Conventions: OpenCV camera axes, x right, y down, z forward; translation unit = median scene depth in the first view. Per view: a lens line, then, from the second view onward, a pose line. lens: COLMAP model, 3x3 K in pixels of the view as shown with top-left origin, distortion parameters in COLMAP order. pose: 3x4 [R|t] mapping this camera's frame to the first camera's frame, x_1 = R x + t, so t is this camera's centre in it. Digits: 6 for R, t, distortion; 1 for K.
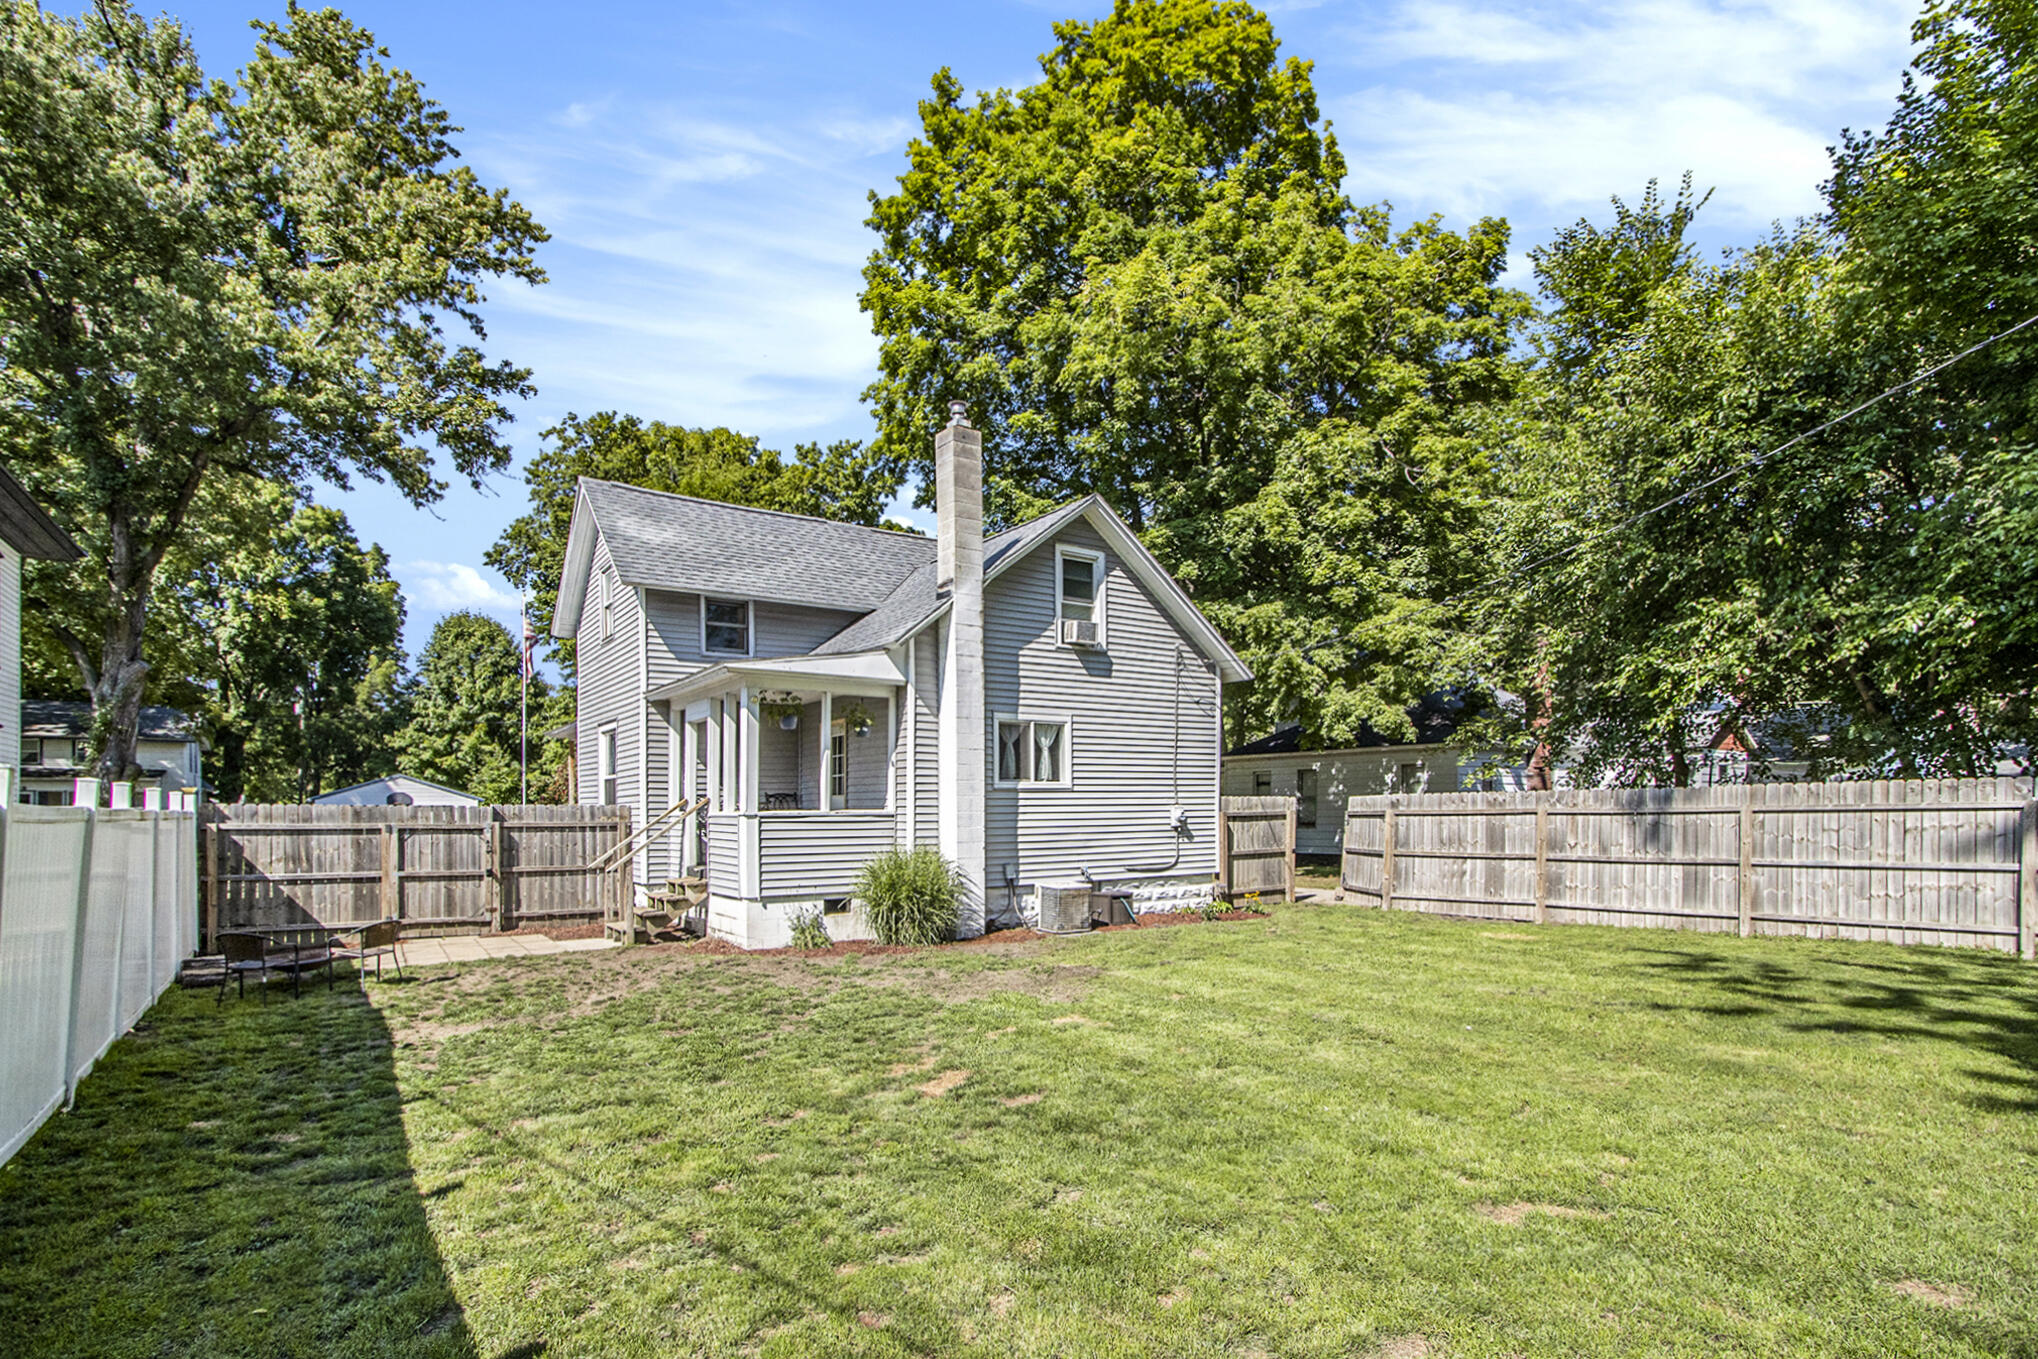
lens RADIAL K [[981.1, 0, 1022.6], [0, 981.1, 841.6], [0, 0, 1]] dist [-0.027354, 0.000062]
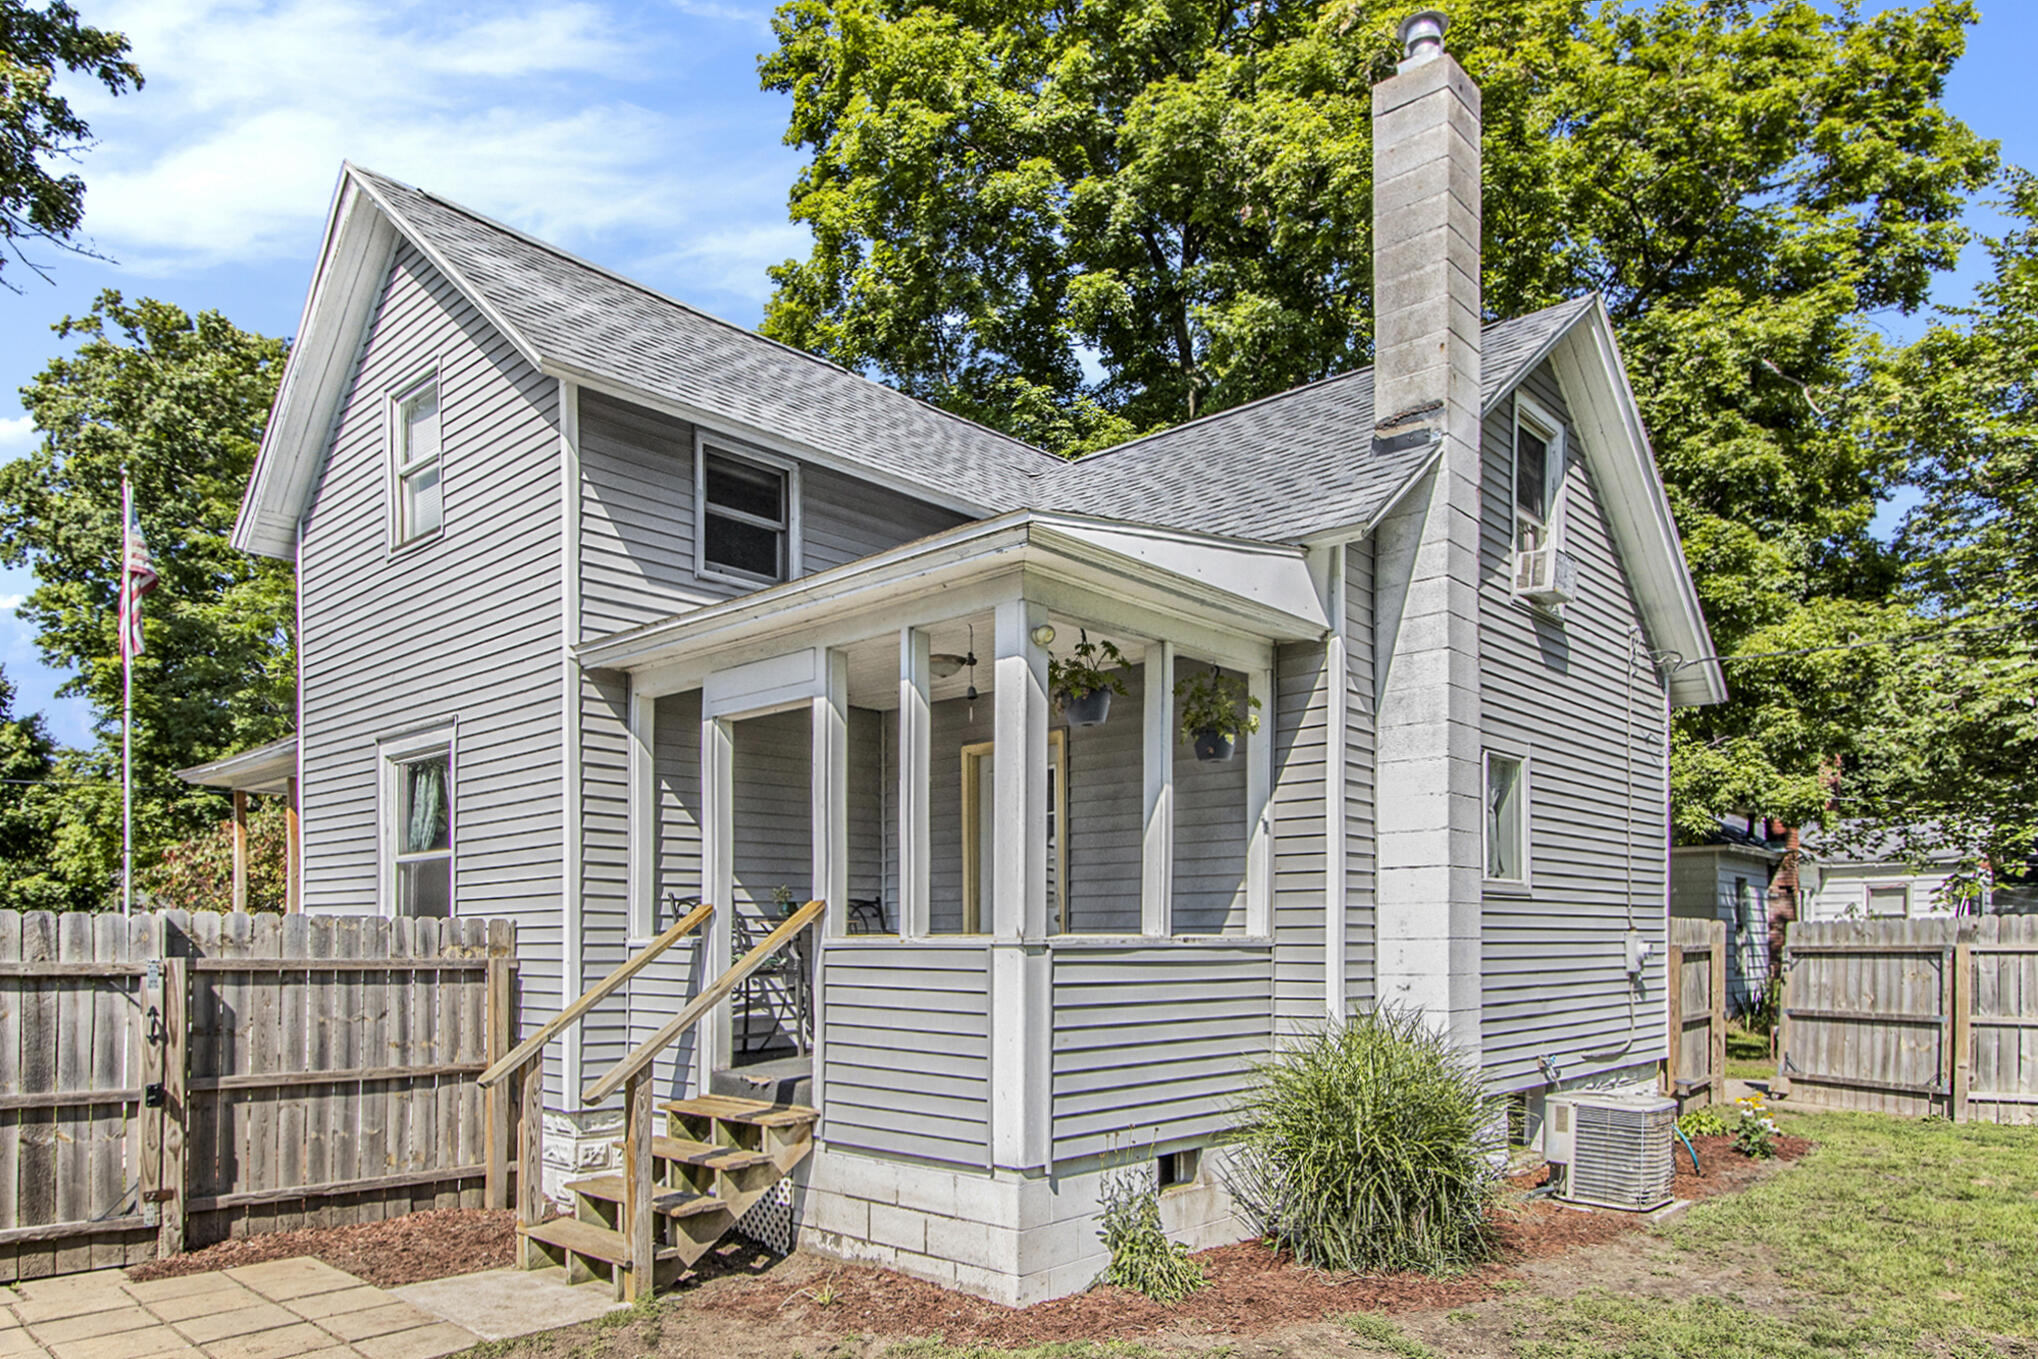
lens RADIAL K [[1288.0, 0, 1082.5], [0, 1288.0, 953.0], [0, 0, 1]] dist [-0.018982, 0.001156]
pose [[0.970781, 0.005956, 0.239894, -0.313812], [0.000453, 0.999645, -0.026648, -0.008624], [-0.239968, 0.025978, 0.970433, 0.432217]]
